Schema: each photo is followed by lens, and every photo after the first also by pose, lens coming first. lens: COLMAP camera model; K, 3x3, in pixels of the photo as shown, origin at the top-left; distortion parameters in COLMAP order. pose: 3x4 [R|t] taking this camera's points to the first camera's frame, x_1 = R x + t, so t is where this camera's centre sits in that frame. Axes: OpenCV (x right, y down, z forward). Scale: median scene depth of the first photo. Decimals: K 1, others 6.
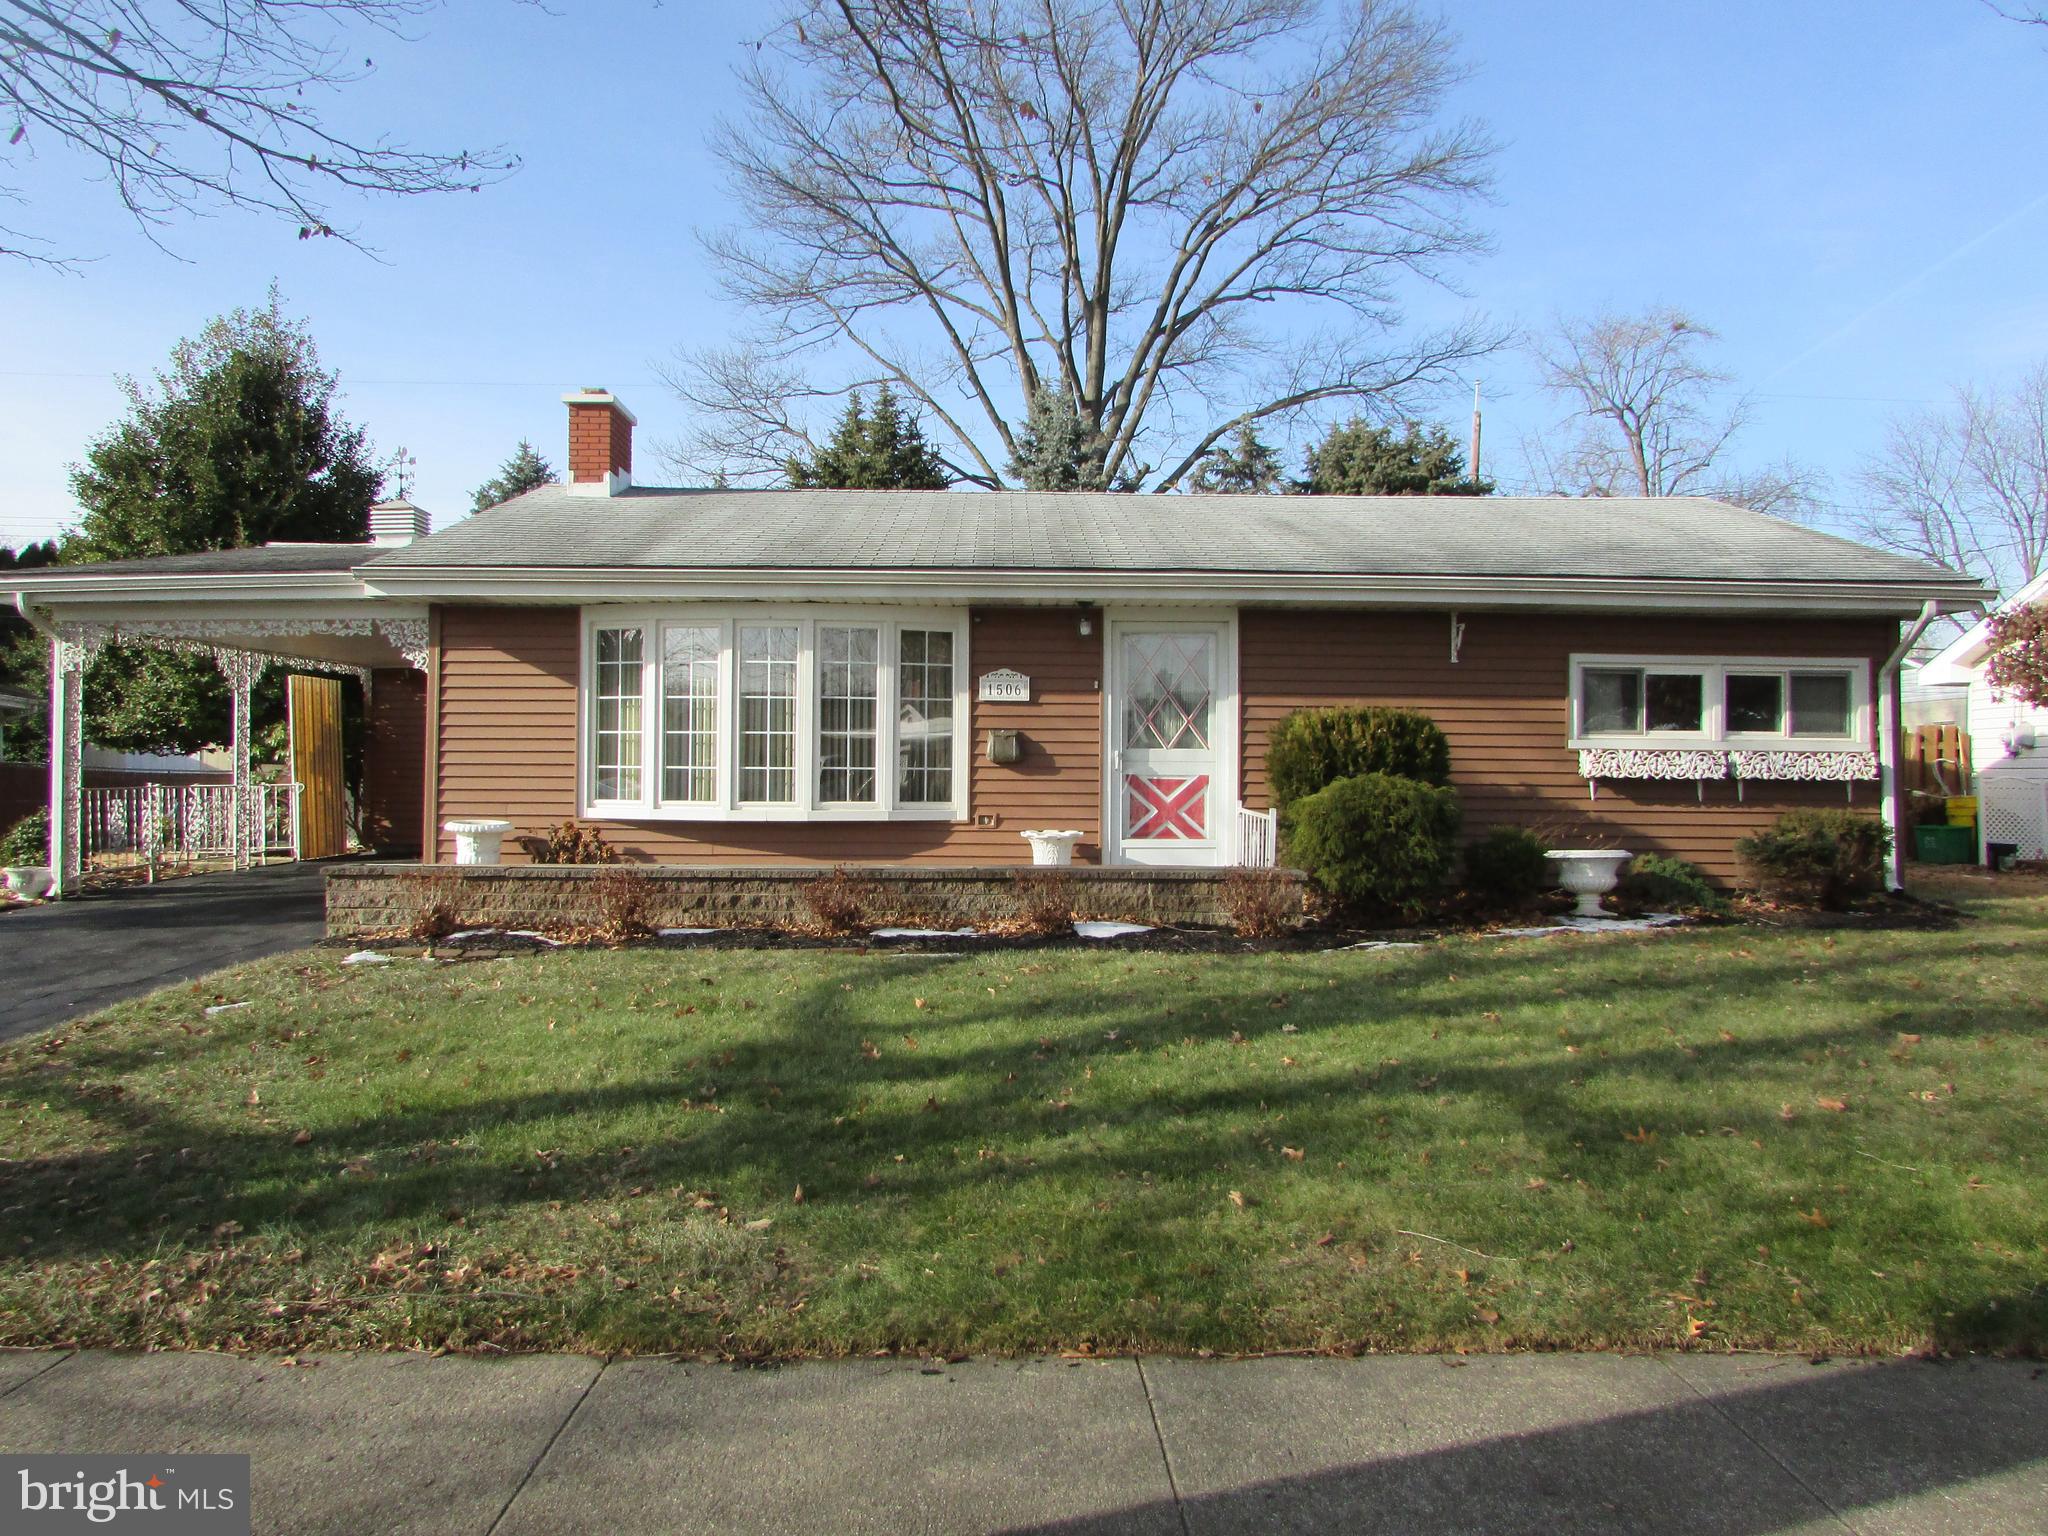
lens RADIAL K [[1472.7, 0, 1022.3], [0, 1472.7, 774.9], [0, 0, 1]] dist [-0.027571, 0.013931]
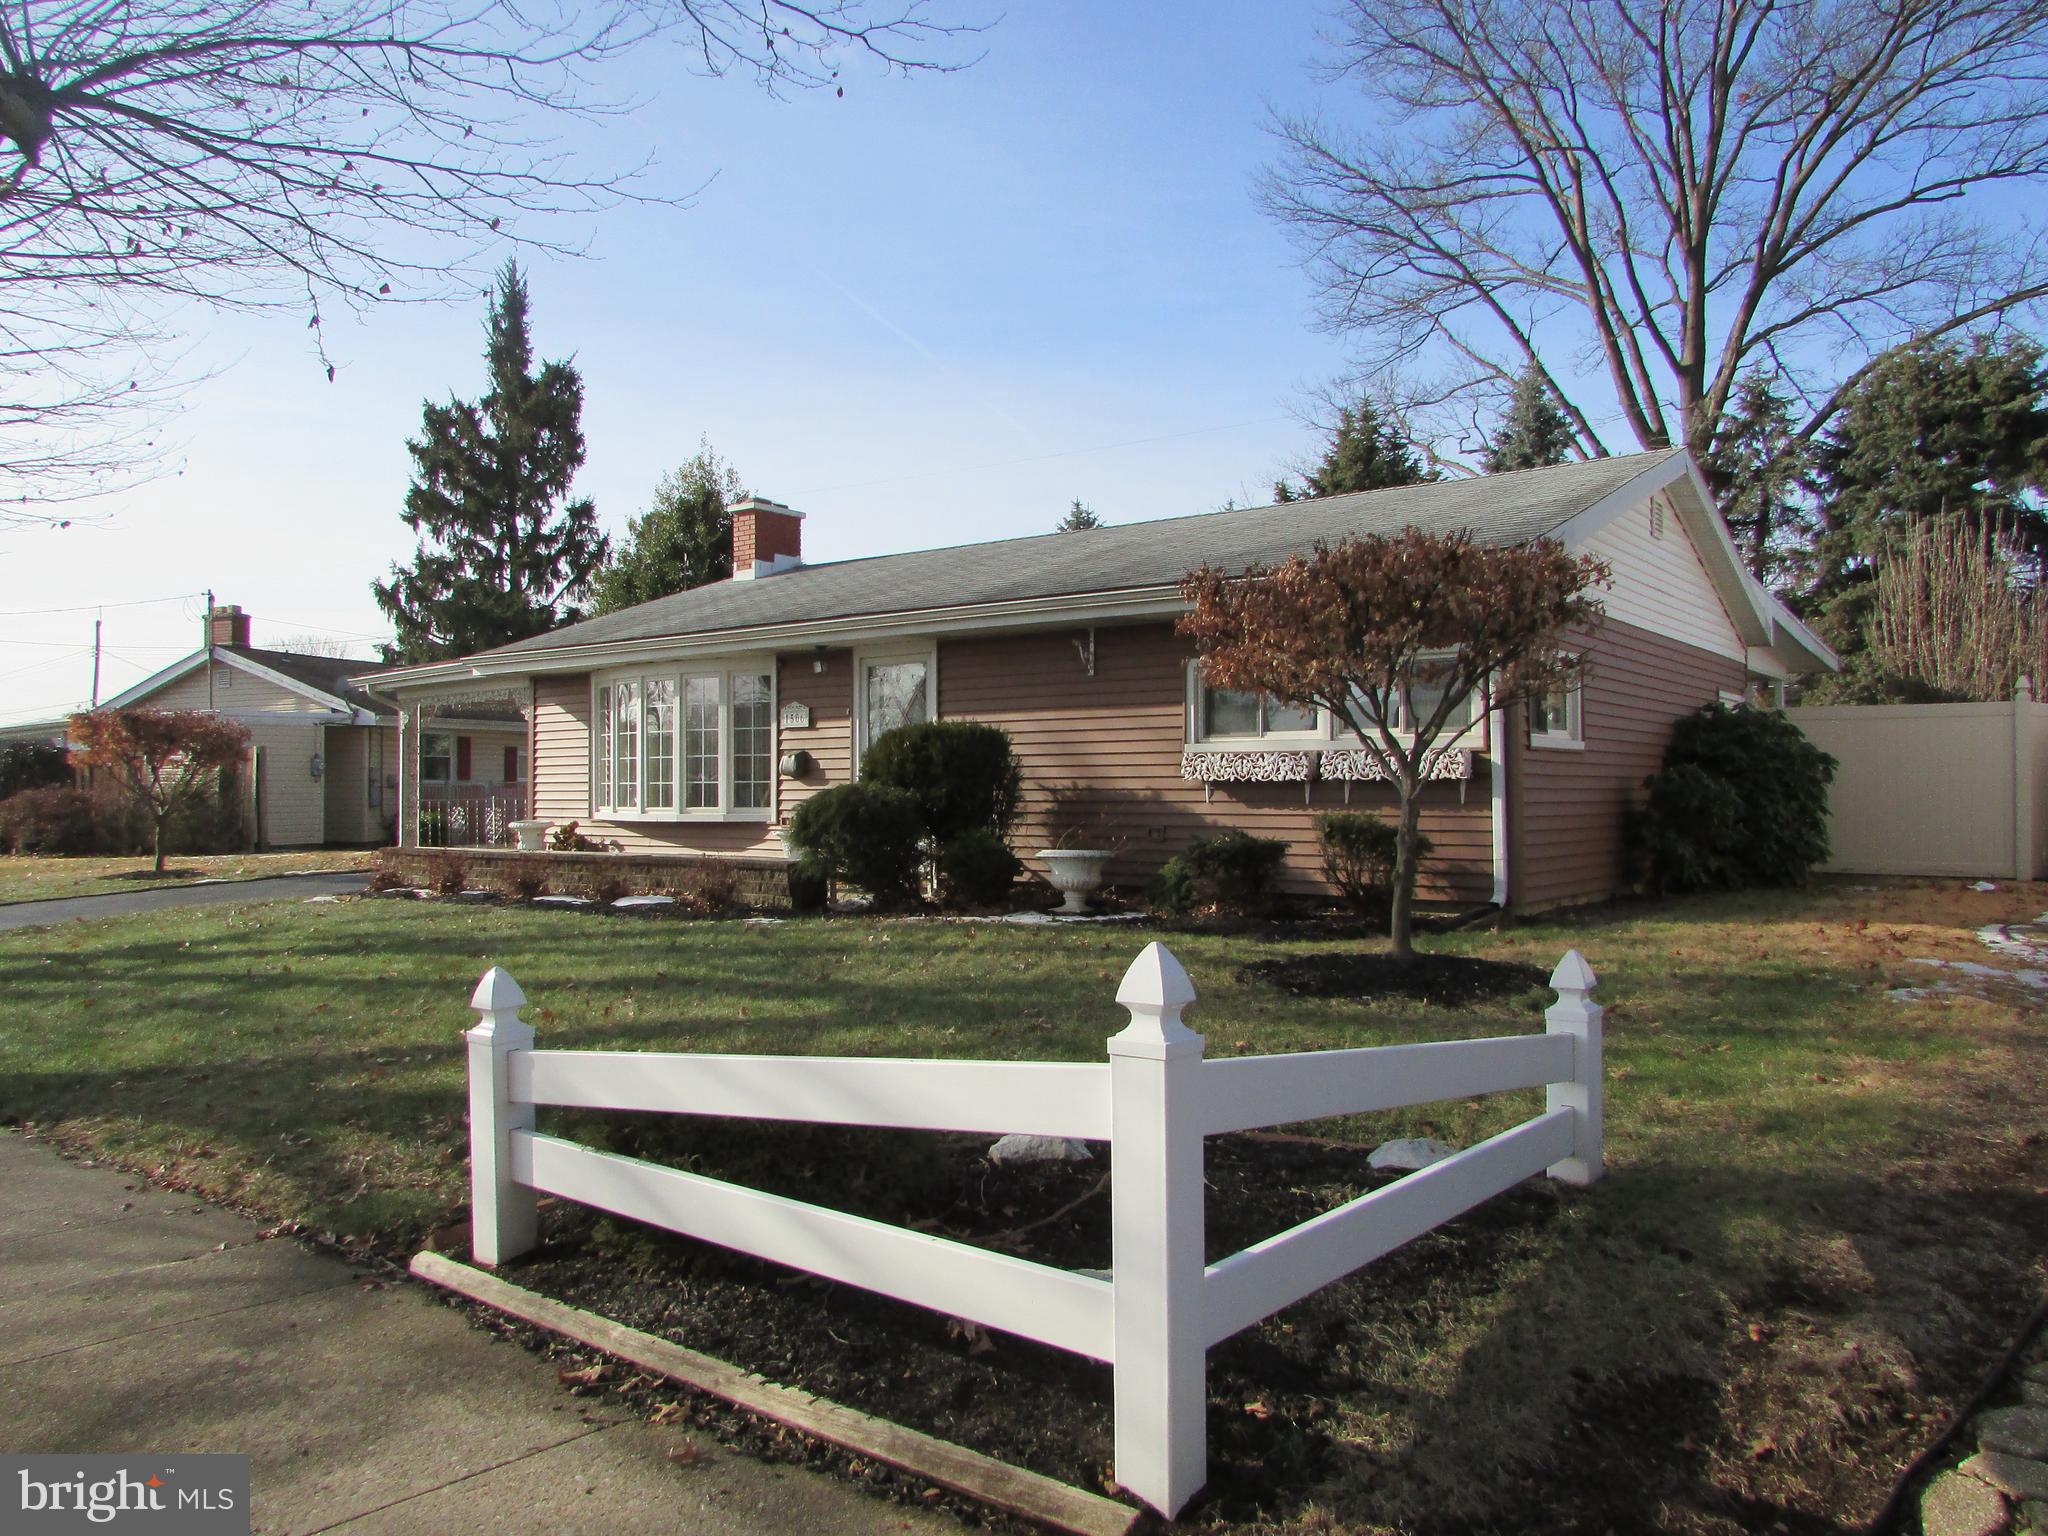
lens RADIAL K [[1472.7, 0, 1024.1], [0, 1472.7, 778.3], [0, 0, 1]] dist [-0.027571, 0.013931]
pose [[0.787592, -0.015658, -0.615998, 0.919236], [0.013921, 0.999874, -0.007617, 0.006064], [0.616040, -0.002576, 0.787711, 0.124432]]
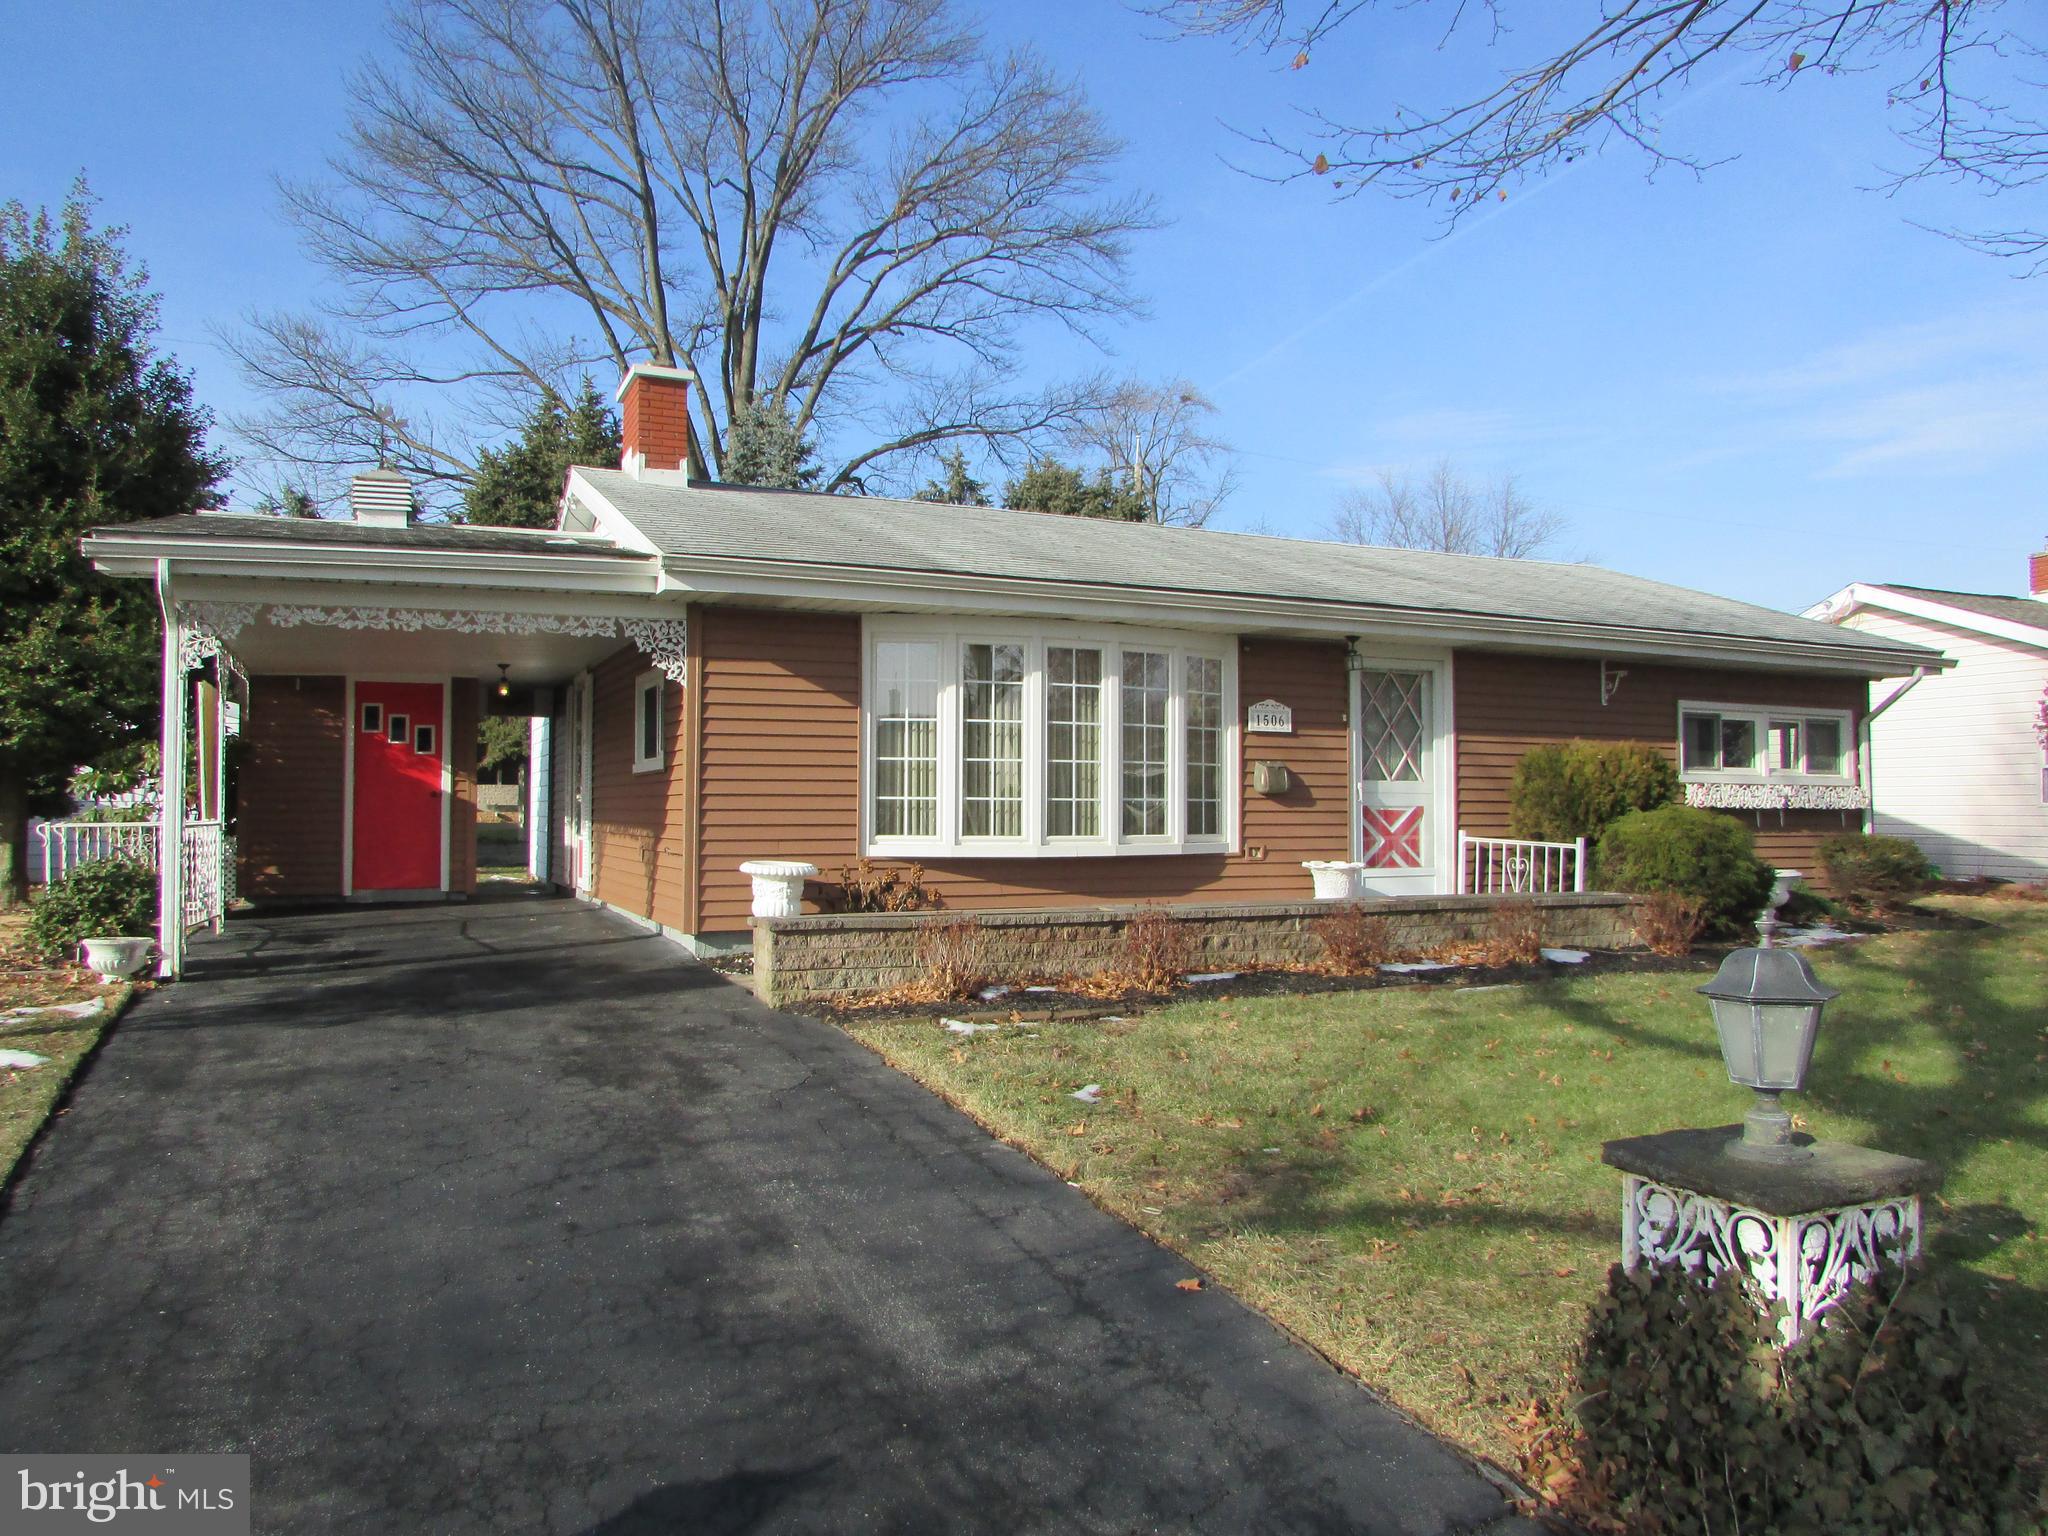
lens RADIAL K [[1463.7, 0, 1006.4], [0, 1463.7, 788.8], [0, 0, 1]] dist [-0.035611, 0.003170]
pose [[0.918395, 0.002755, 0.395656, -0.564972], [0.000423, 0.999968, -0.007944, -0.003966], [-0.395665, 0.007463, 0.918364, 0.163806]]
